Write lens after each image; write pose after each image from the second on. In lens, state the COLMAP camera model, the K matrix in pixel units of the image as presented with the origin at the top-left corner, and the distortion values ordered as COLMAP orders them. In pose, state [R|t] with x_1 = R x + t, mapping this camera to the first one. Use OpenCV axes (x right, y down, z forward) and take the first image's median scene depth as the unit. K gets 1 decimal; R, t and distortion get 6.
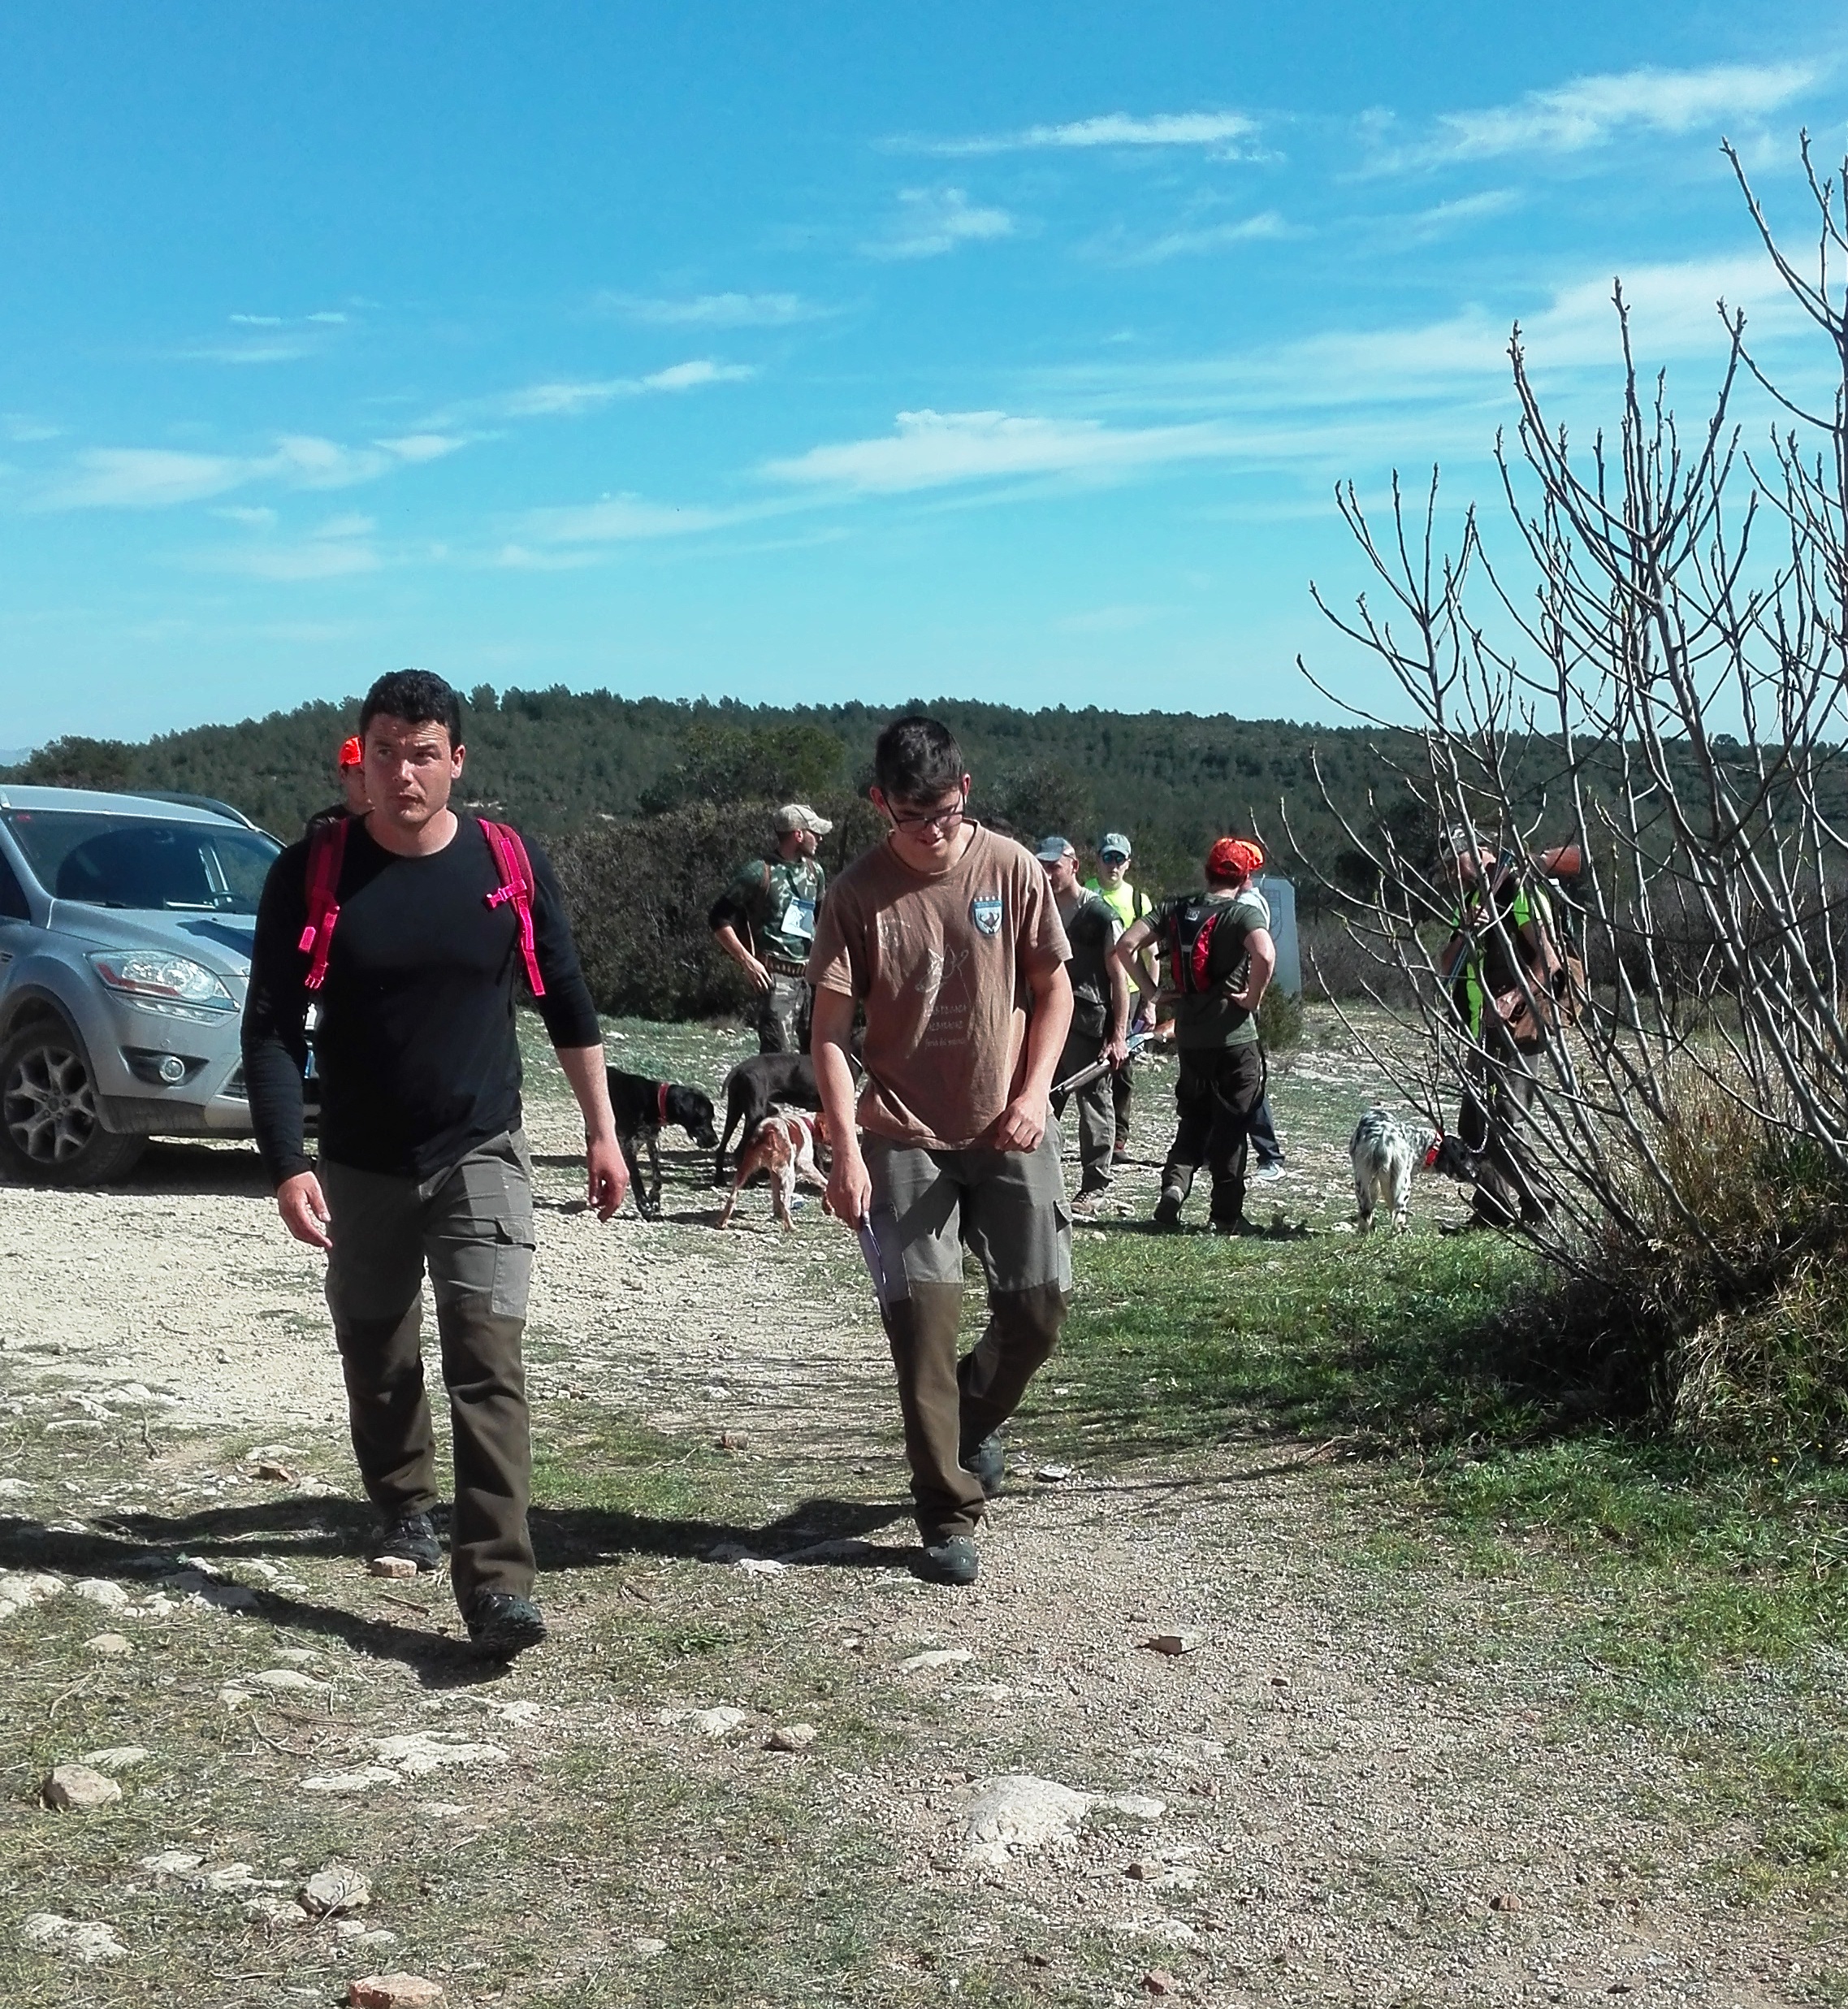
lens RADIAL K [[2006.0, 0, 922.7], [0, 2006.0, 1007.0], [0, 0, 1]] dist [0.007166, 0.000000]
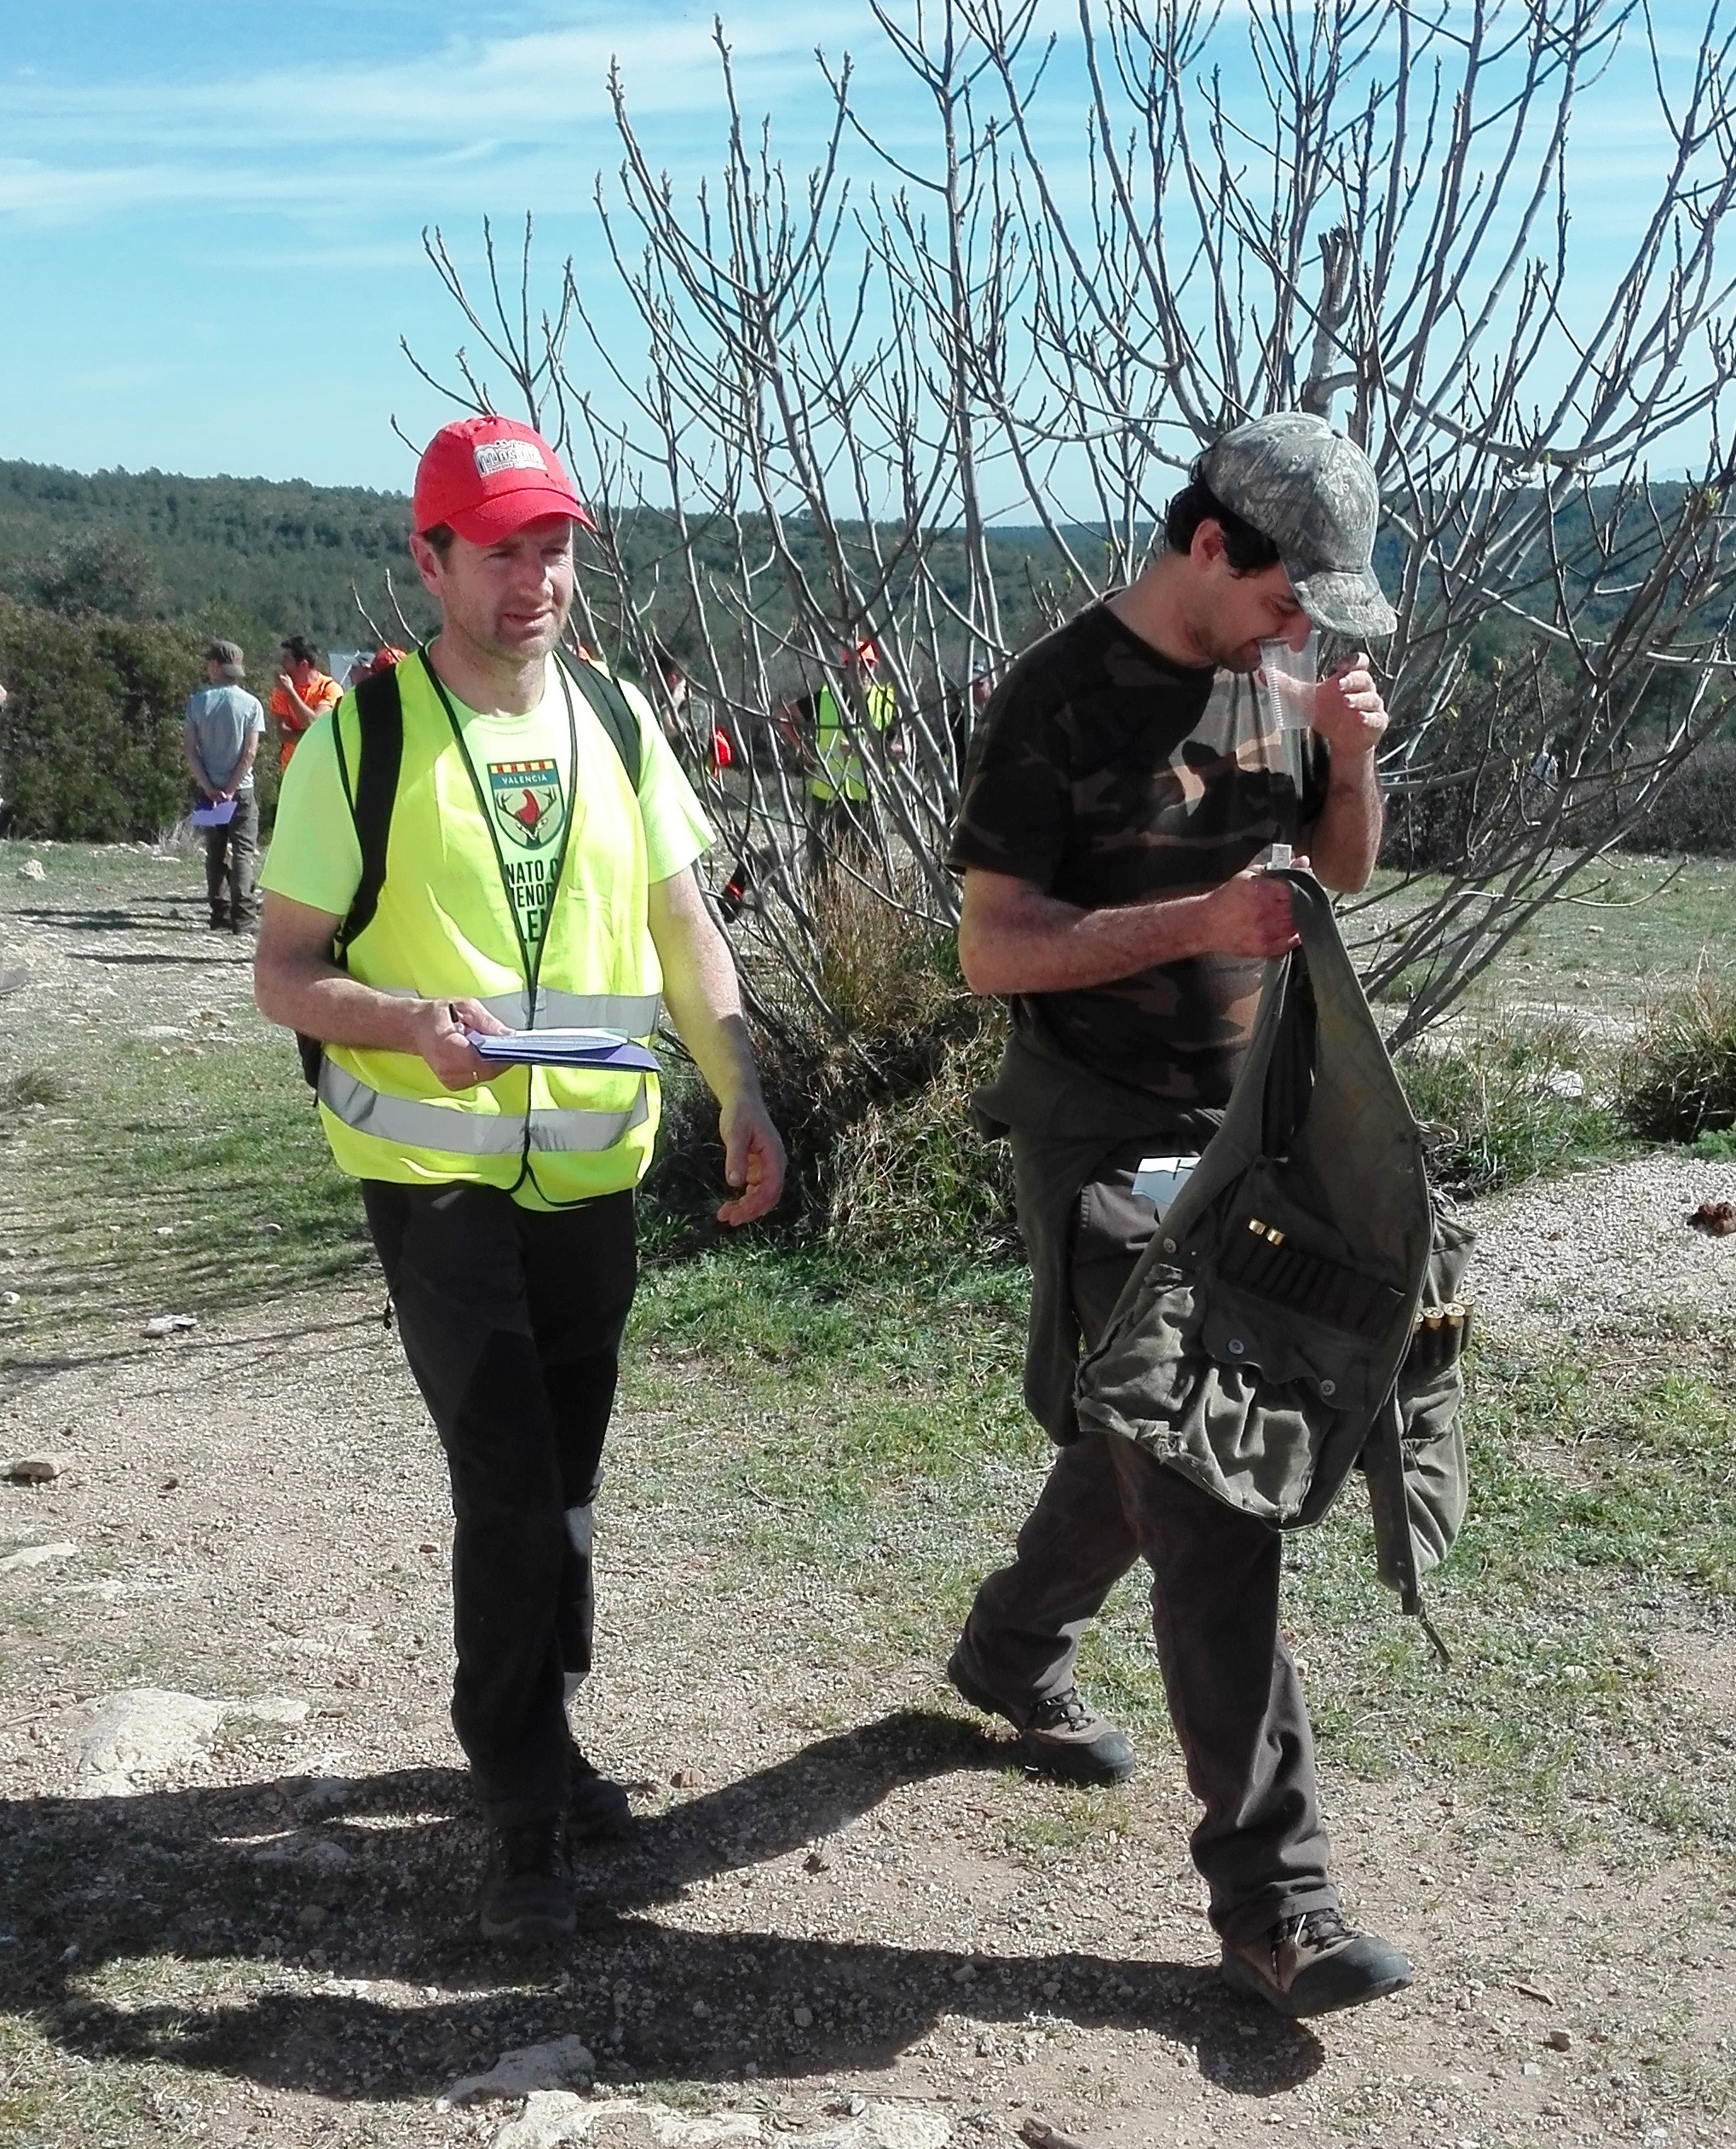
lens RADIAL K [[3089.2, 0, 870.5], [0, 3089.2, 1067.4], [0, 0, 1]] dist [0.087793, 0.000000]
pose [[0.965817, -0.038926, 0.256287, 0.019806], [0.027037, 0.998396, 0.049753, 0.055438], [-0.257813, -0.041123, 0.965319, -0.422522]]
